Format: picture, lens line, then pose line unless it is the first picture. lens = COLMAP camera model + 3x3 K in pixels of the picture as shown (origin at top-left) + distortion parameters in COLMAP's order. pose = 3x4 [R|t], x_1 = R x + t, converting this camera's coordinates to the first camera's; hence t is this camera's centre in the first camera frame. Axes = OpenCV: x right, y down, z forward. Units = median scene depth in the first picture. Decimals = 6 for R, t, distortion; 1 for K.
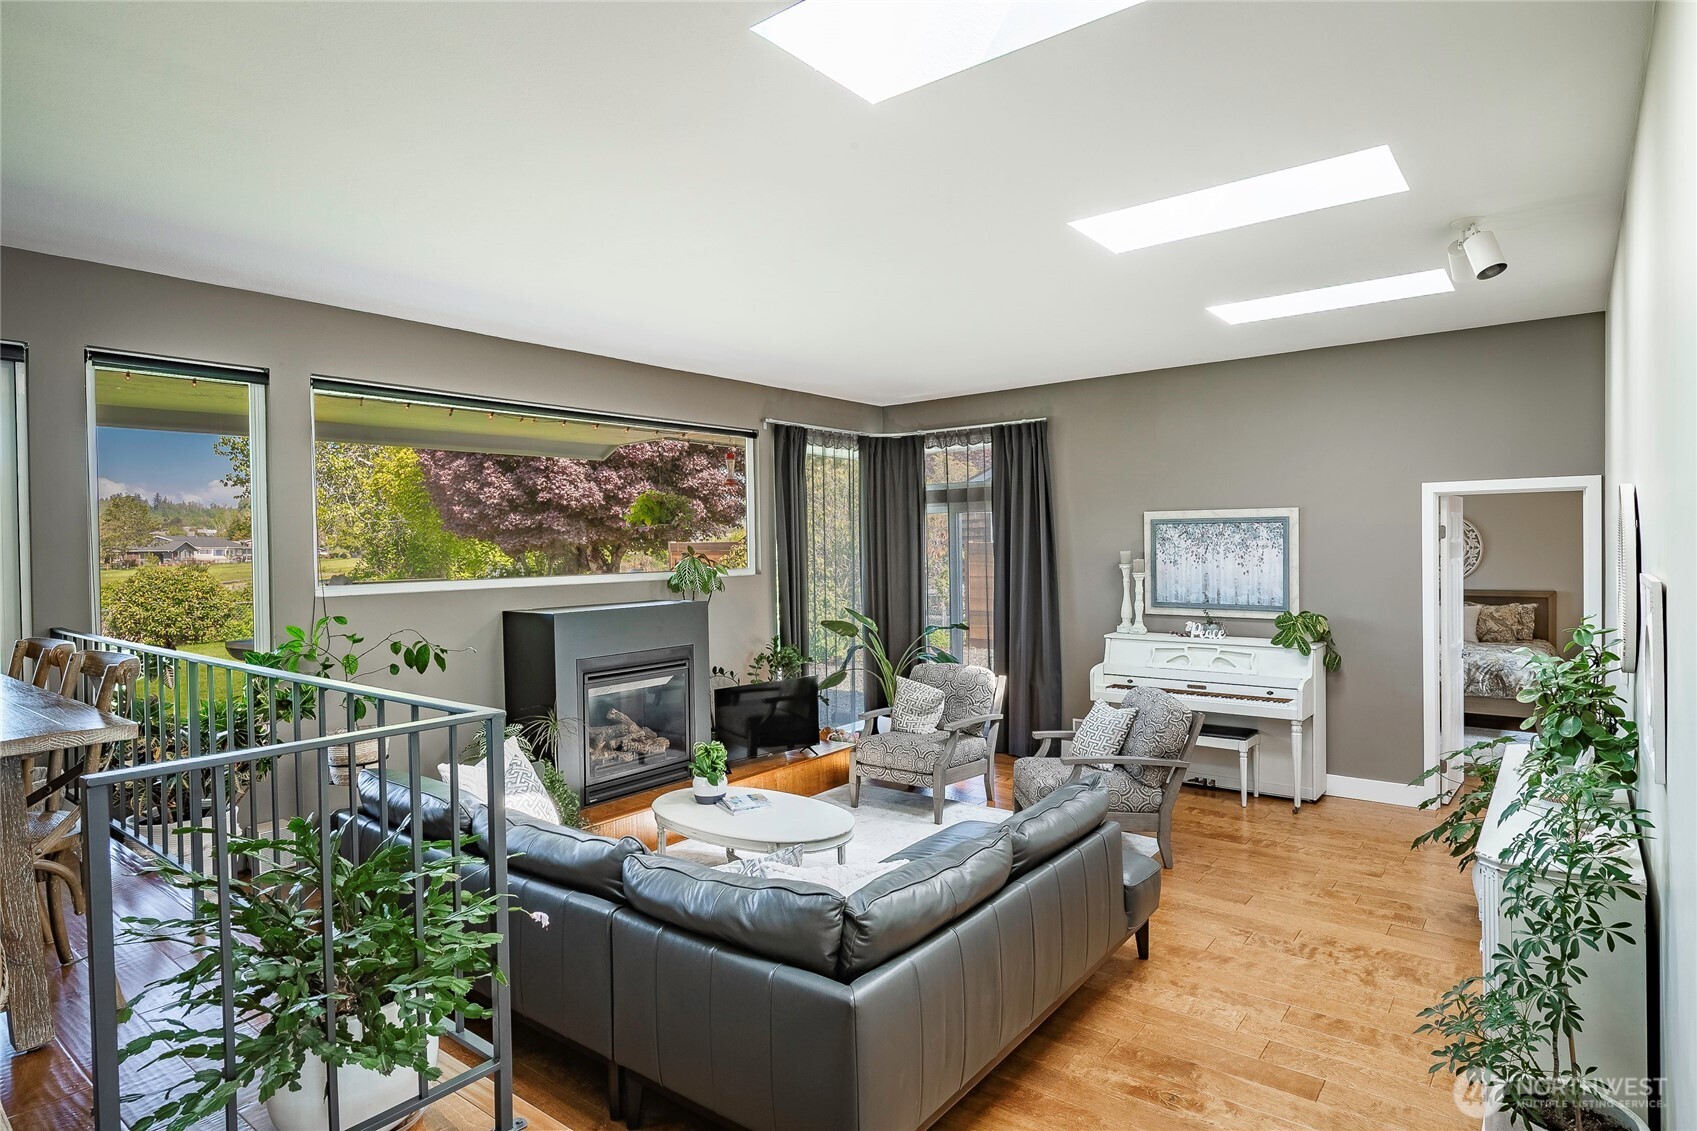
lens RADIAL K [[931.1, 0, 852.2], [0, 931.1, 563.4], [0, 0, 1]] dist [0.004127, 0.000064]
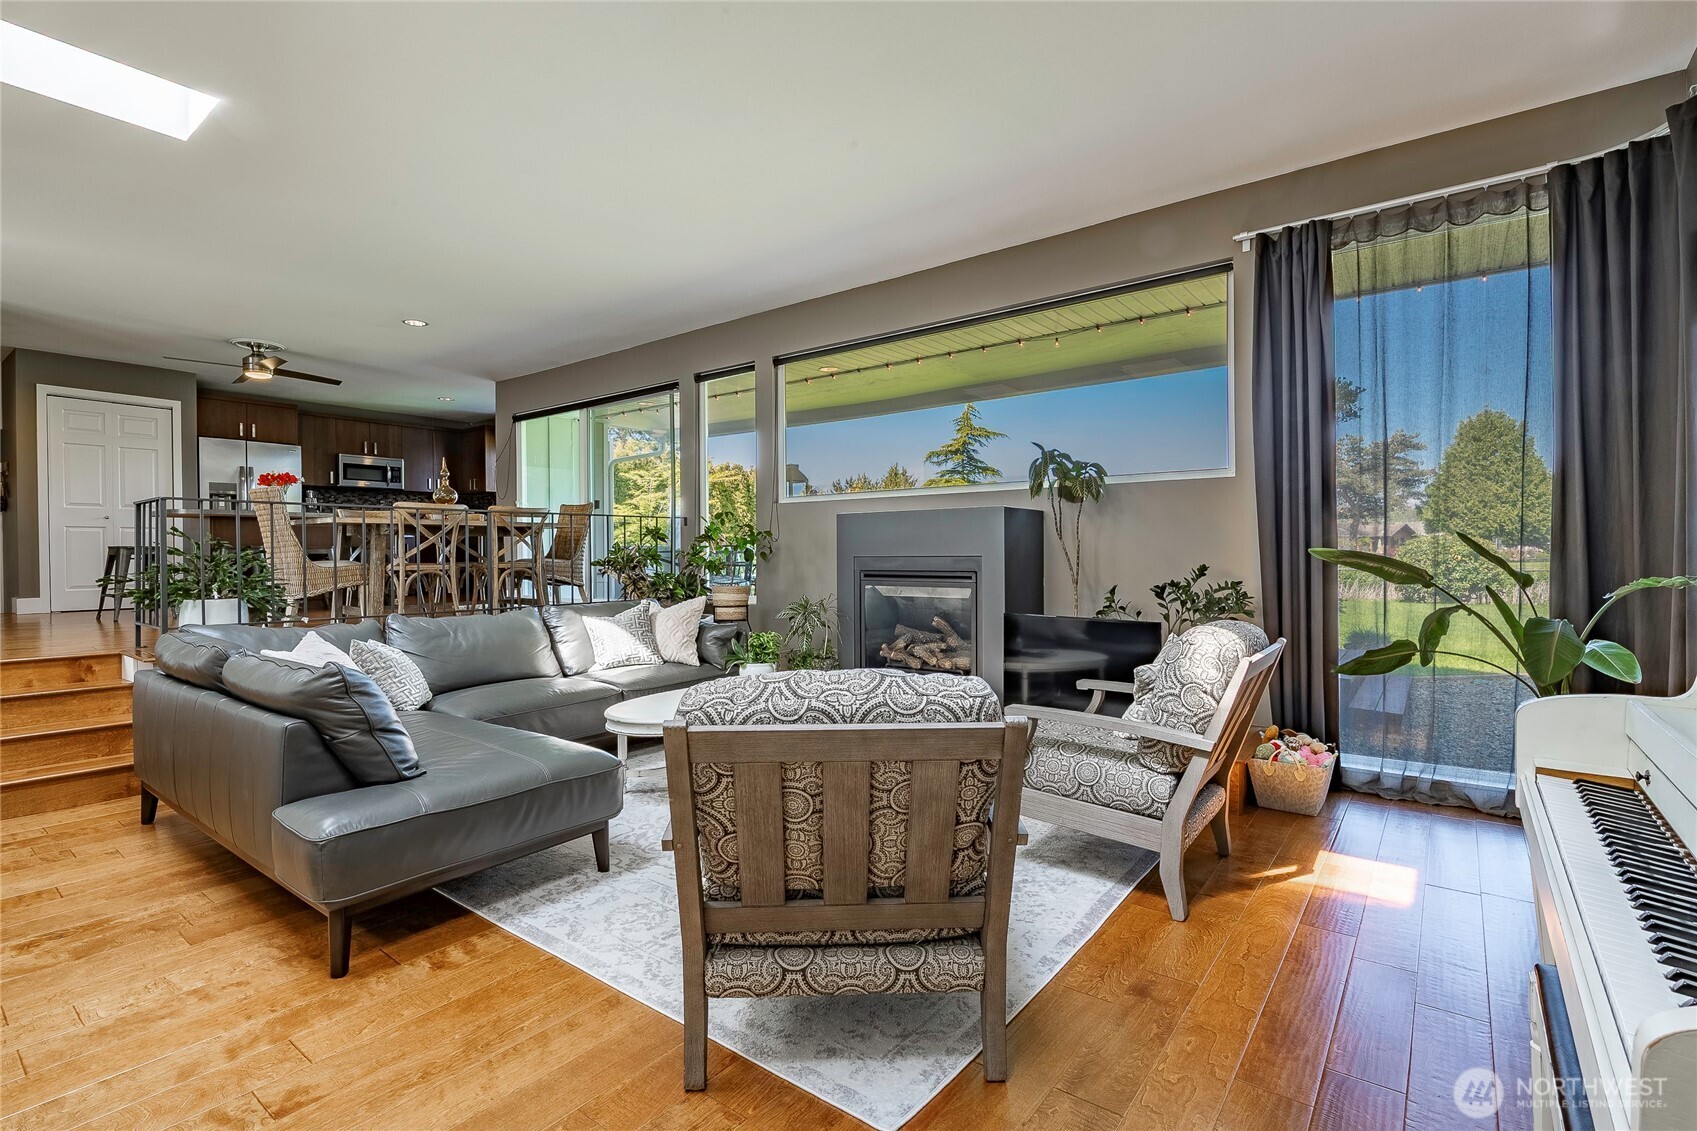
lens RADIAL K [[781.6, 0, 850.2], [0, 781.6, 558.0], [0, 0, 1]] dist [-0.002187, -0.001190]
pose [[0.003963, 0.020450, -0.999783, 0.509717], [-0.015380, 0.999674, 0.020387, 0.070586], [0.999874, 0.015296, 0.004276, 0.810063]]
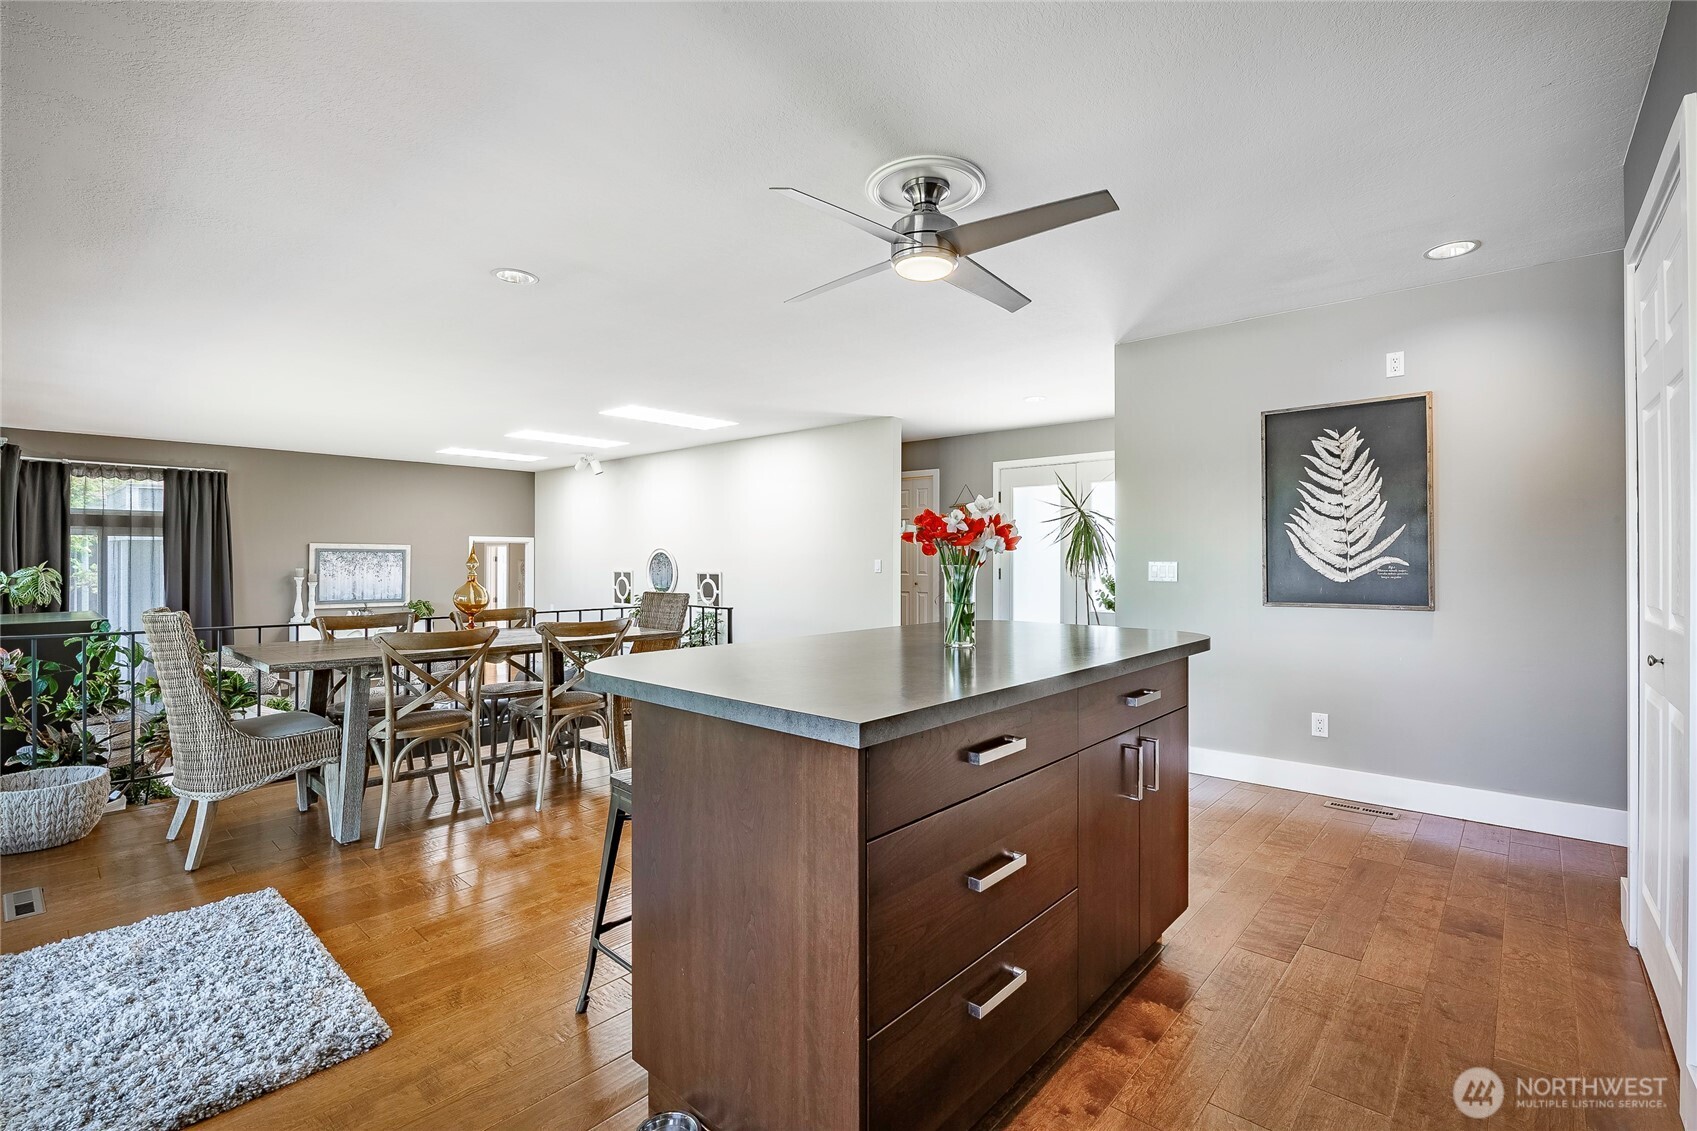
lens RADIAL K [[768.4, 0, 853.8], [0, 768.4, 559.4], [0, 0, 1]] dist [-0.001940, -0.004092]
pose [[0.069804, 0.015045, 0.997447, -0.963722], [0.019291, 0.999679, -0.016428, 0.010771], [-0.997374, 0.020389, 0.069491, 0.013082]]
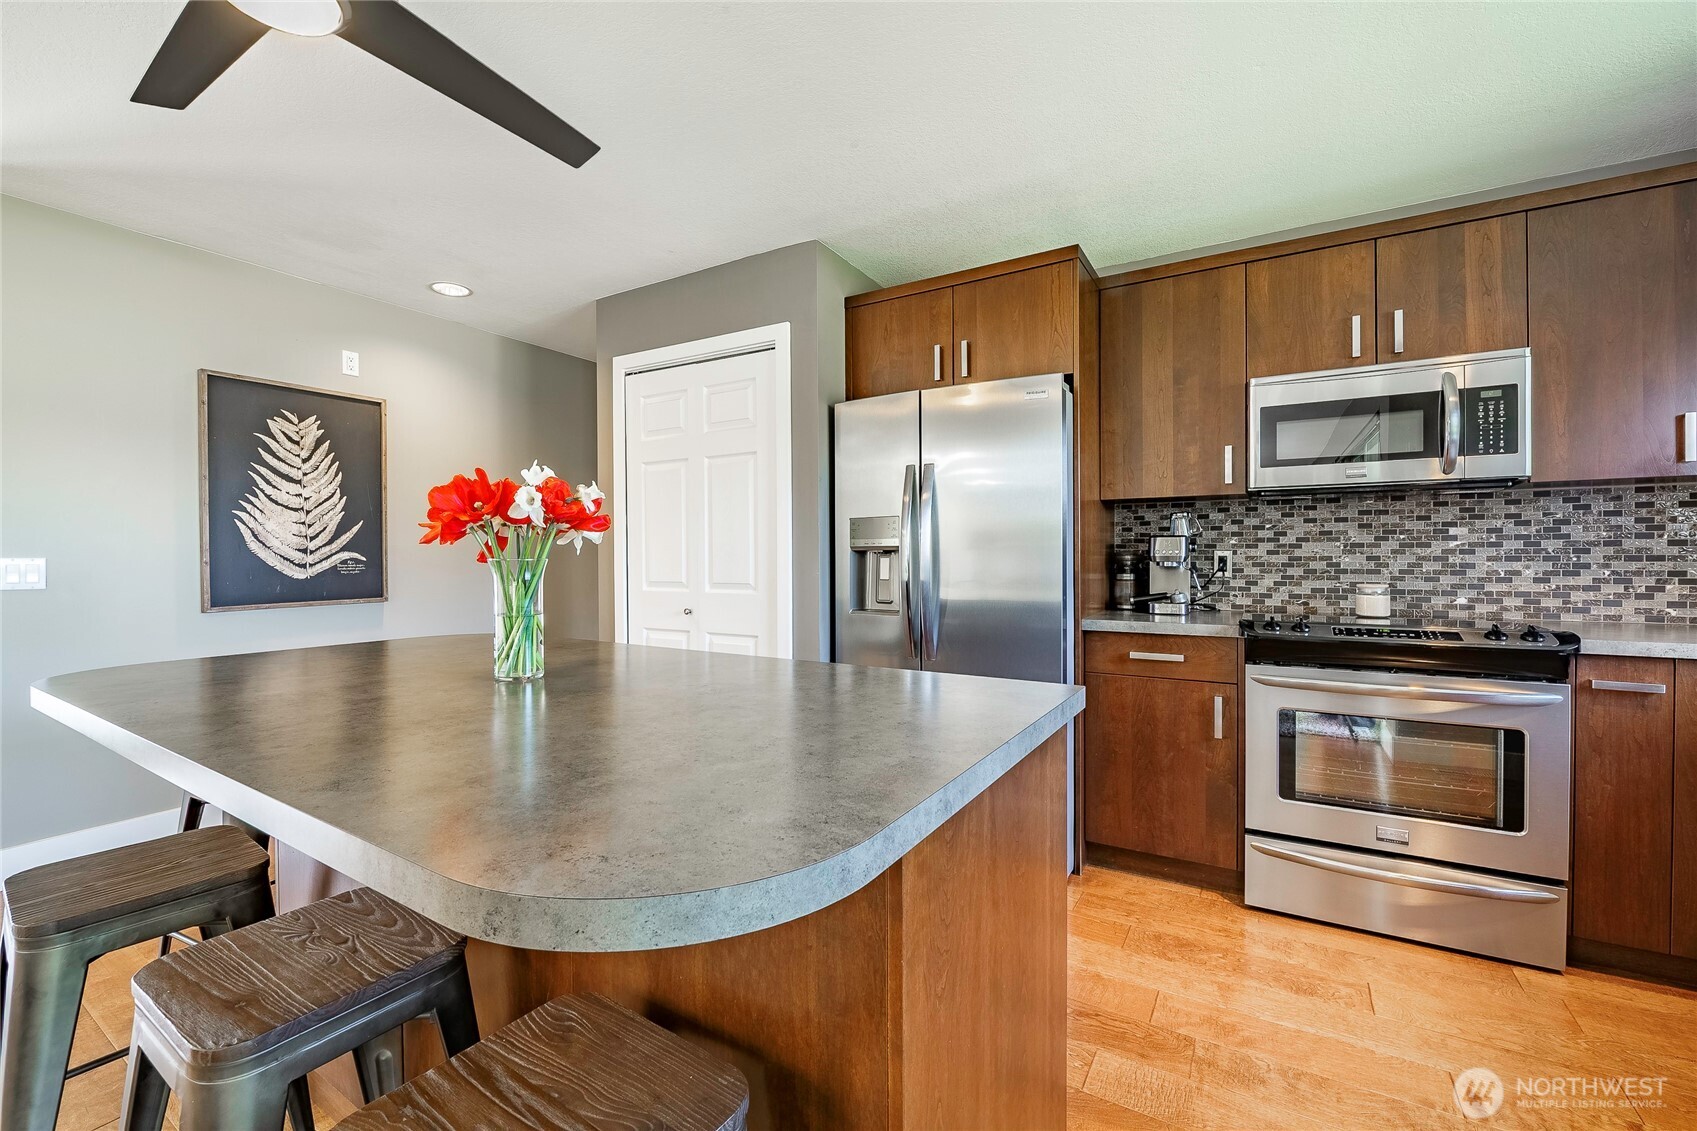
lens RADIAL K [[707.5, 0, 842.6], [0, 707.5, 560.4], [0, 0, 1]] dist [-0.011440, -0.000280]
pose [[-0.994017, 0.018801, -0.107598, -0.682709], [0.015510, 0.999388, 0.031338, 0.002933], [0.108121, 0.029482, -0.993700, 0.219253]]
